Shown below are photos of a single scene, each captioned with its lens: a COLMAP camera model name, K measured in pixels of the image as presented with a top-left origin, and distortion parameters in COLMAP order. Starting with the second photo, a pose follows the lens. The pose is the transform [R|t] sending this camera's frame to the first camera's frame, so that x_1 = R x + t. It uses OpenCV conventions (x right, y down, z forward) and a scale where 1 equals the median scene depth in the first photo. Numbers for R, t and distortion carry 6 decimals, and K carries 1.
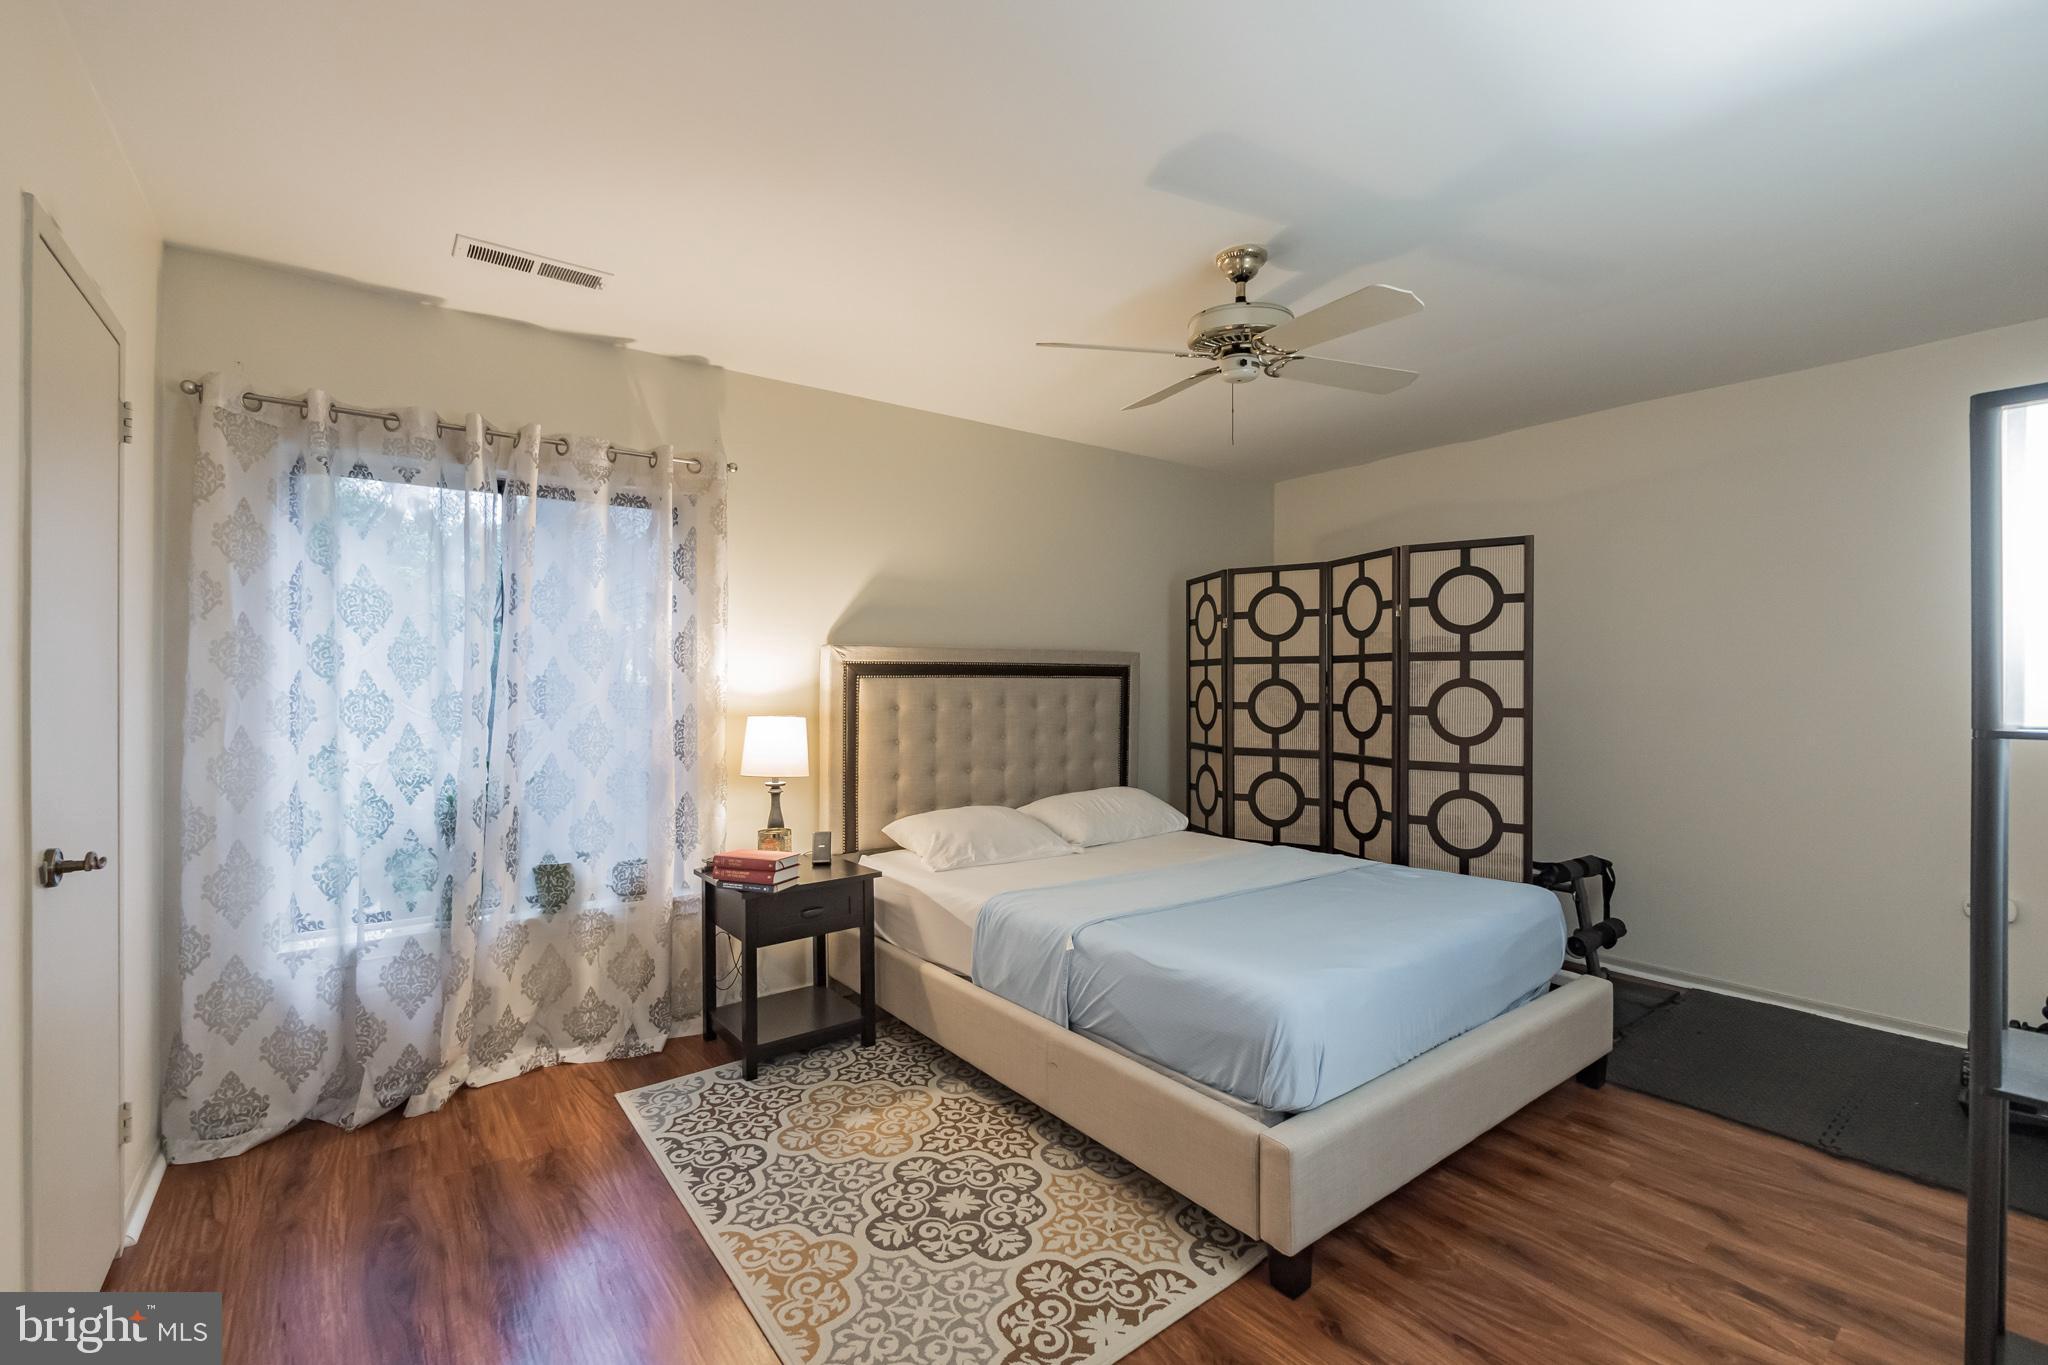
lens RADIAL K [[874.0, 0, 1048.7], [0, 874.0, 679.8], [0, 0, 1]] dist [-0.003490, 0.000088]
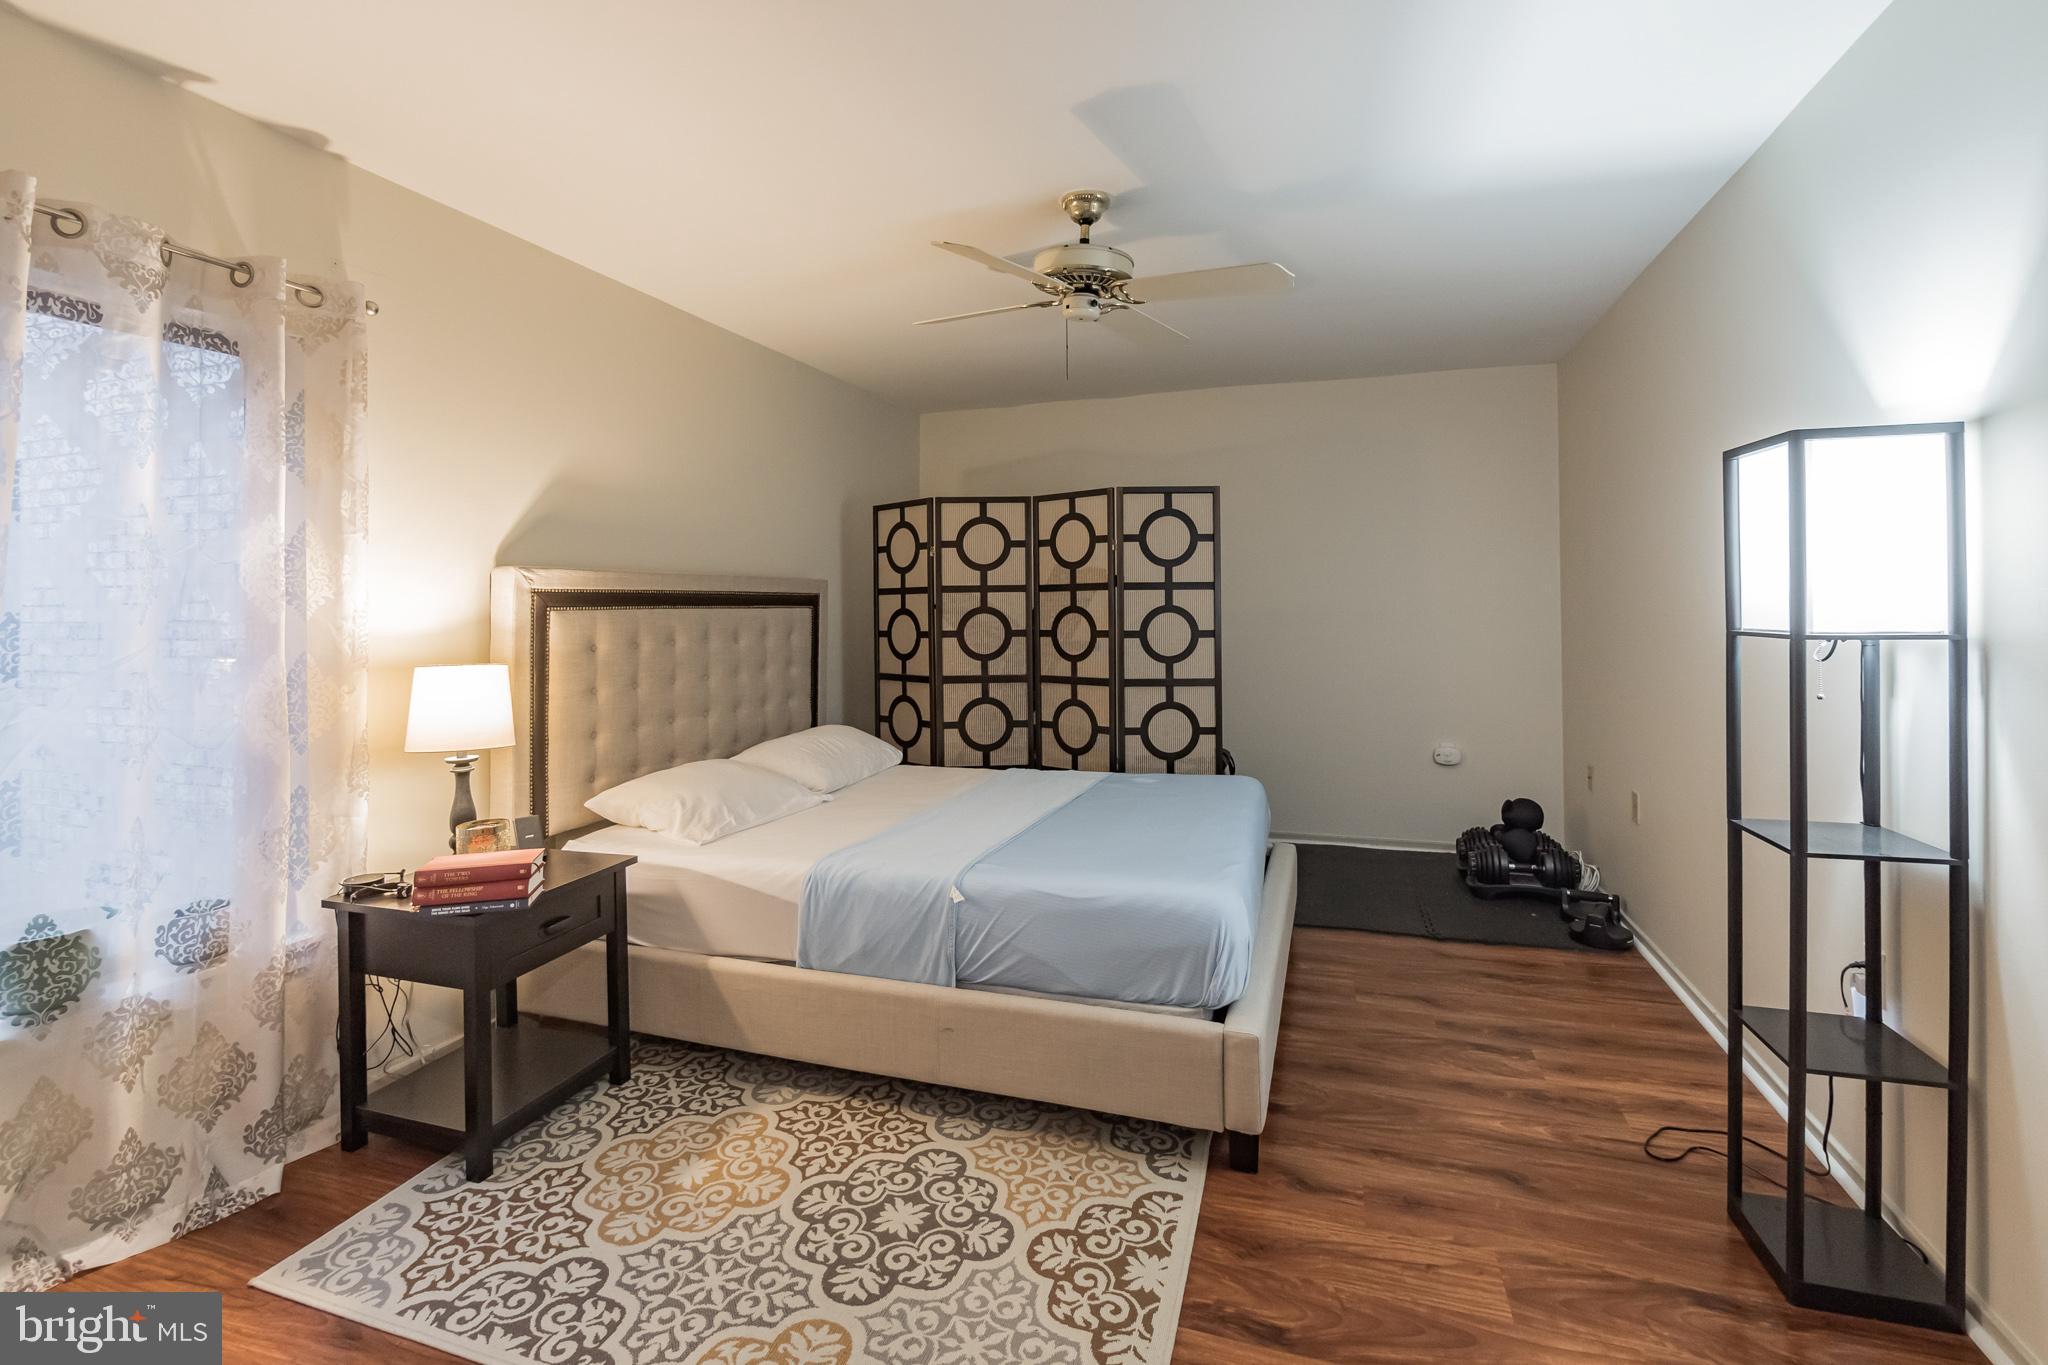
lens RADIAL K [[873.3, 0, 1030.5], [0, 873.3, 602.3], [0, 0, 1]] dist [-0.003830, 0.000101]
pose [[0.826856, -0.005440, 0.562387, -0.332151], [0.008693, 0.999957, -0.003109, -0.003607], [-0.562346, 0.007459, 0.826868, 0.145801]]
